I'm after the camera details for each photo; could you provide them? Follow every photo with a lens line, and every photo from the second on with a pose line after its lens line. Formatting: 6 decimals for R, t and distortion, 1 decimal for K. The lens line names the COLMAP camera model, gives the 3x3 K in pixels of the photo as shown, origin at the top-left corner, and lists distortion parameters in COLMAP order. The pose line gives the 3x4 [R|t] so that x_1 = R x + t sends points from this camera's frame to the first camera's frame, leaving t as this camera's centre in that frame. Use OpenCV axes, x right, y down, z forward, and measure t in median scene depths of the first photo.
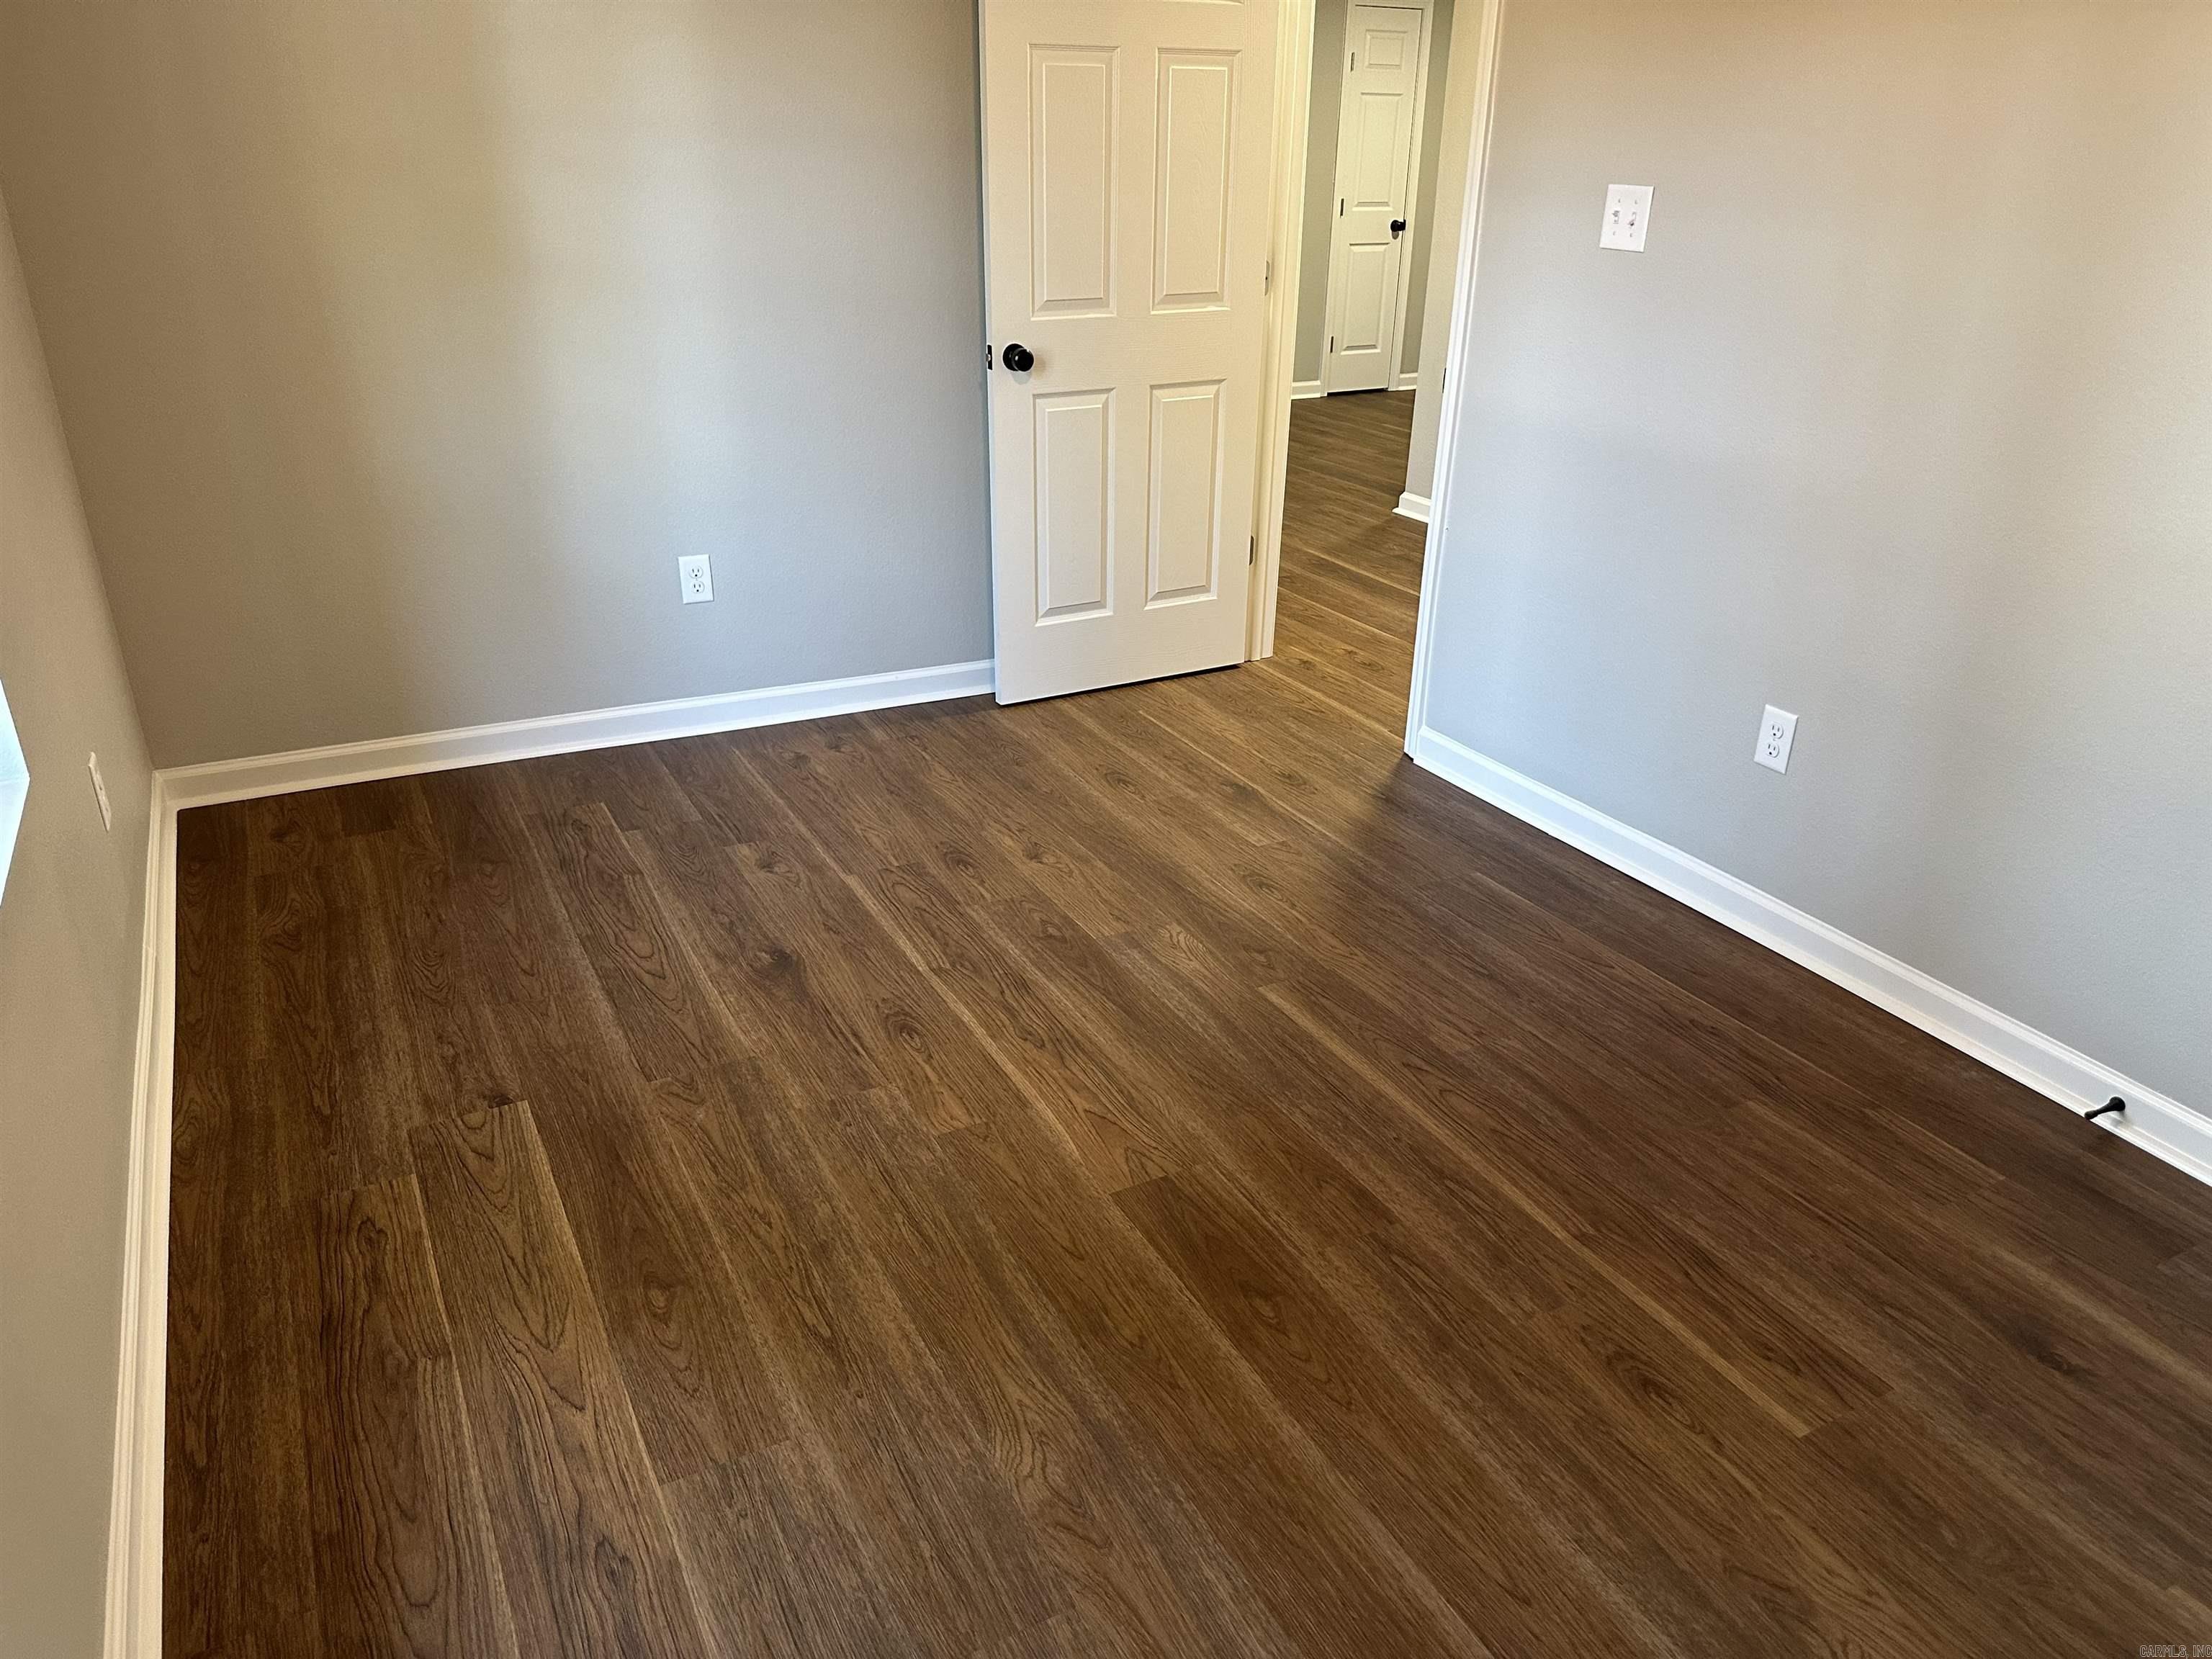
lens RADIAL K [[1555.7, 0, 1106.0], [0, 1555.7, 829.5], [0, 0, 1]] dist [0.121838, -0.168158]
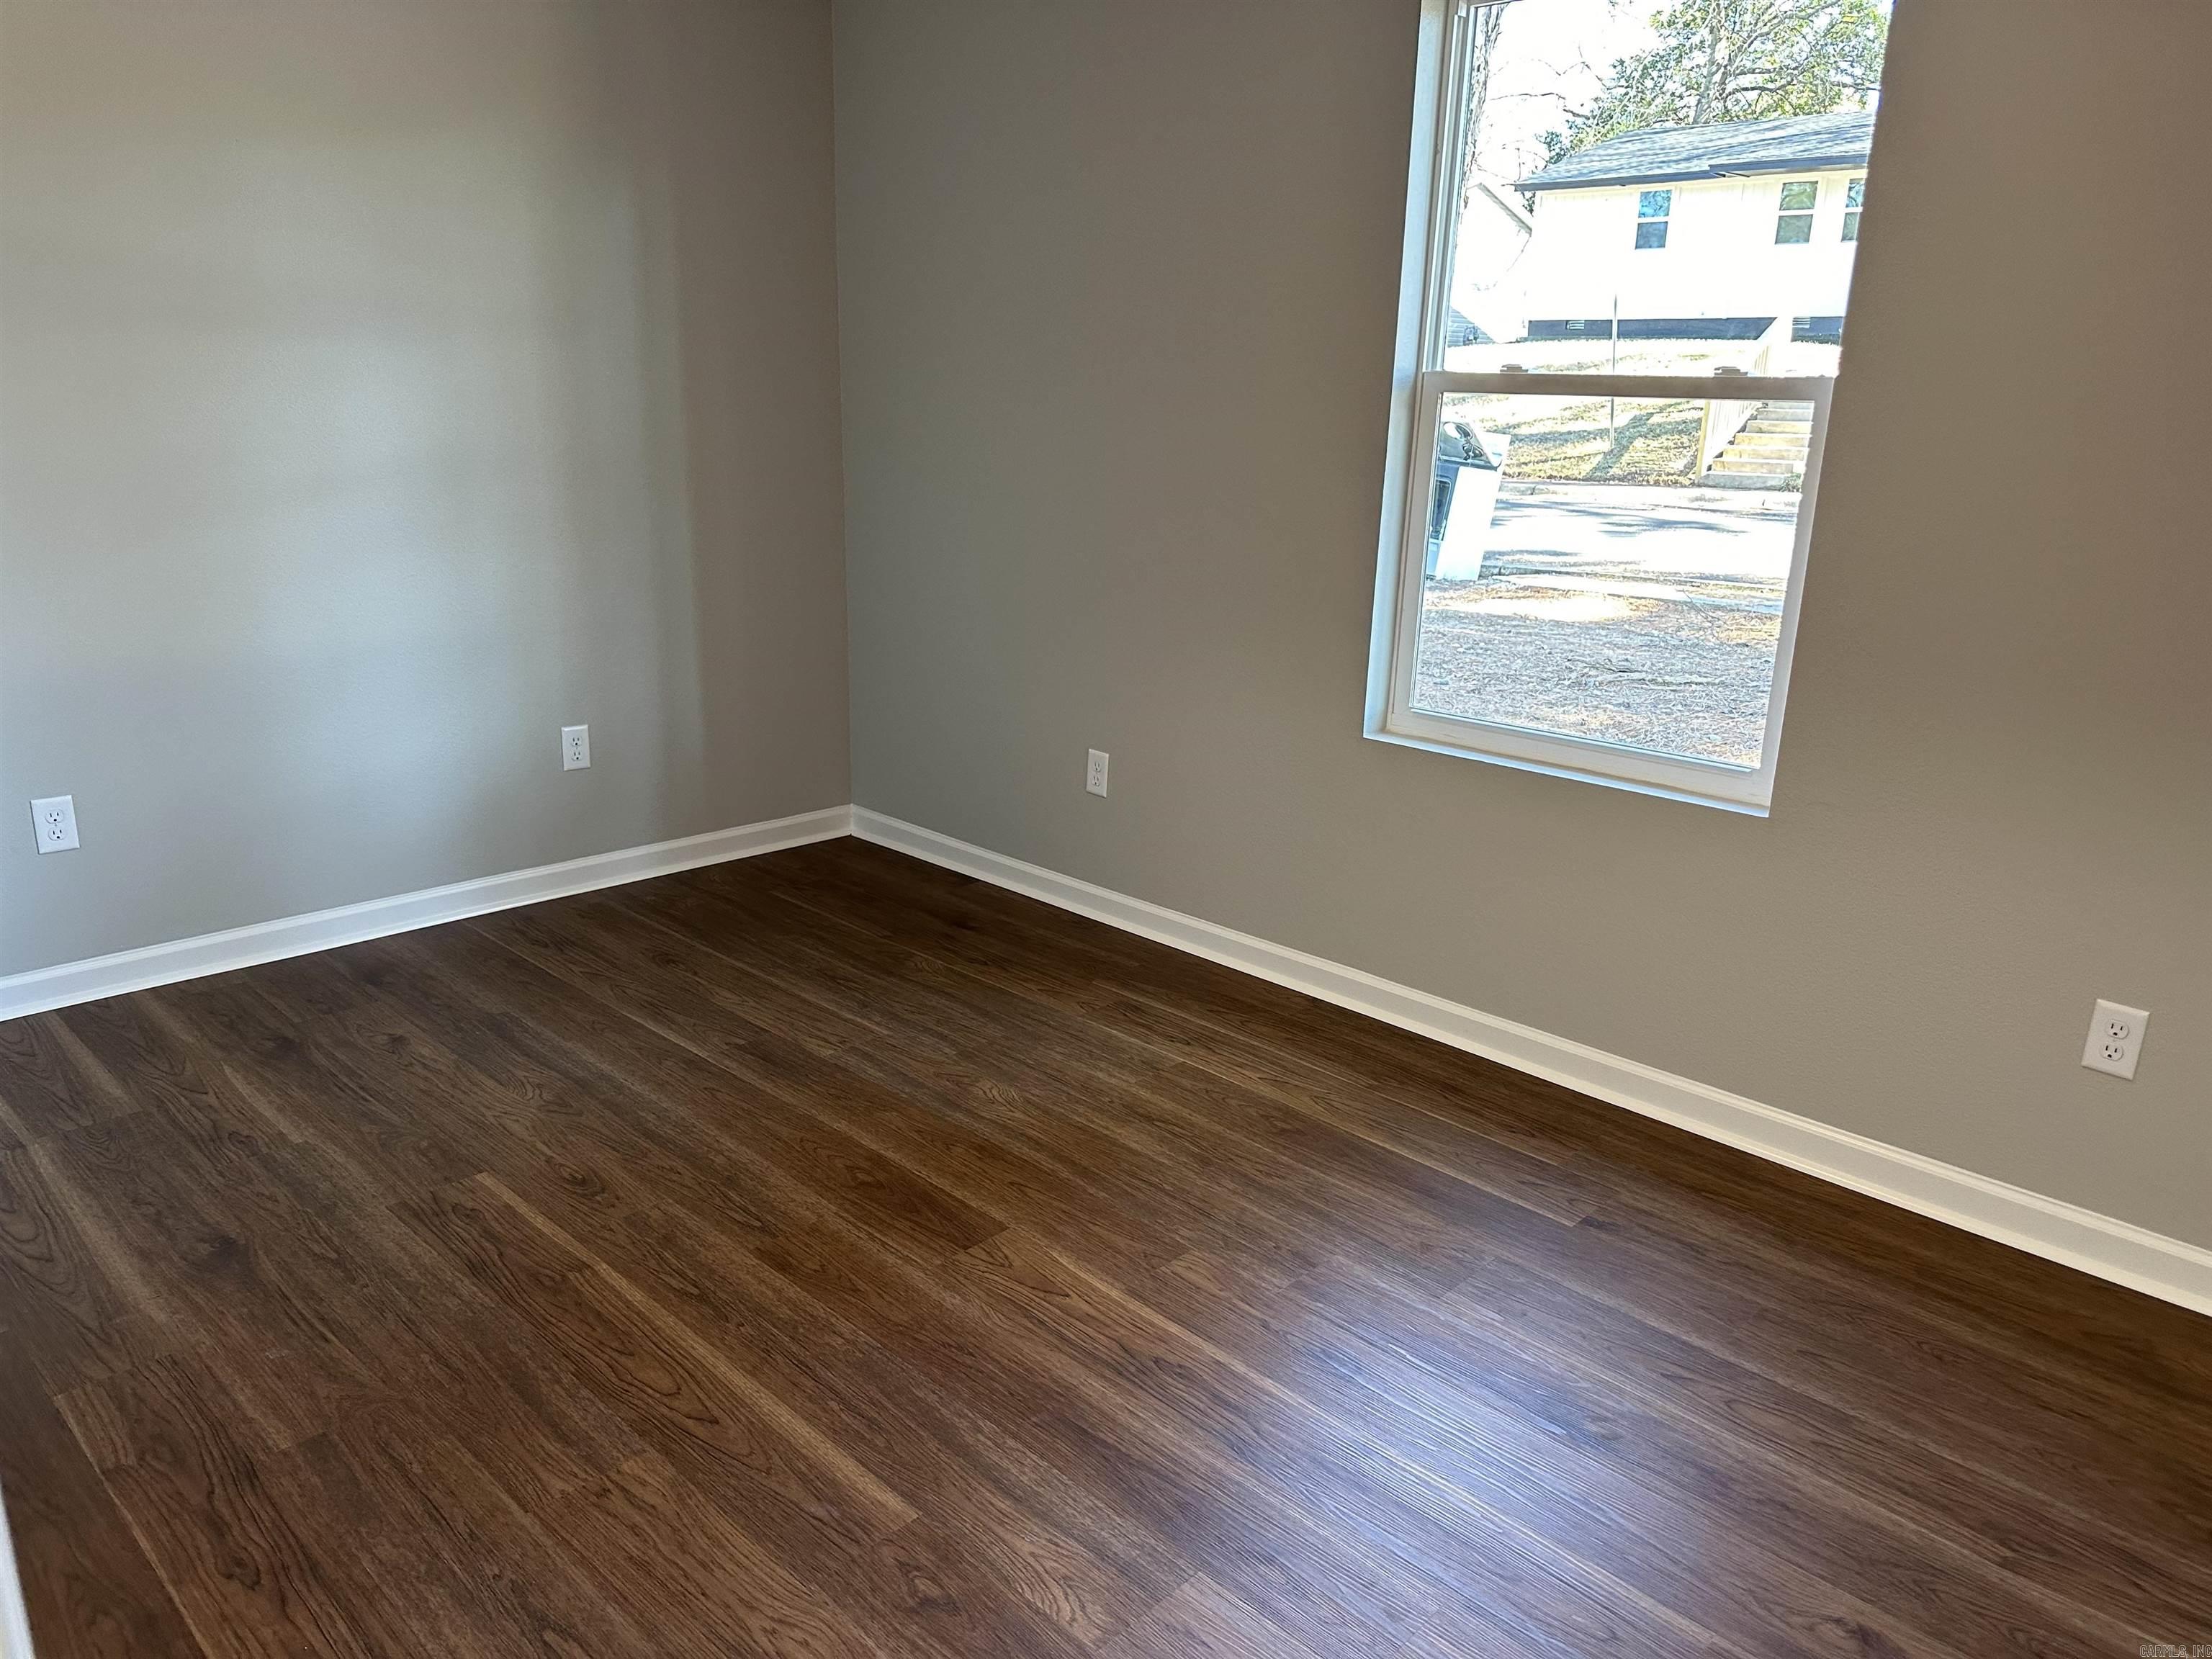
lens RADIAL K [[1555.7, 0, 1106.0], [0, 1555.7, 829.5], [0, 0, 1]] dist [0.121838, -0.168158]
pose [[-0.951551, 0.044899, -0.304196, 0.268303], [-0.161697, 0.768392, 0.619216, -0.703009], [0.261544, 0.638403, -0.723904, 1.656456]]
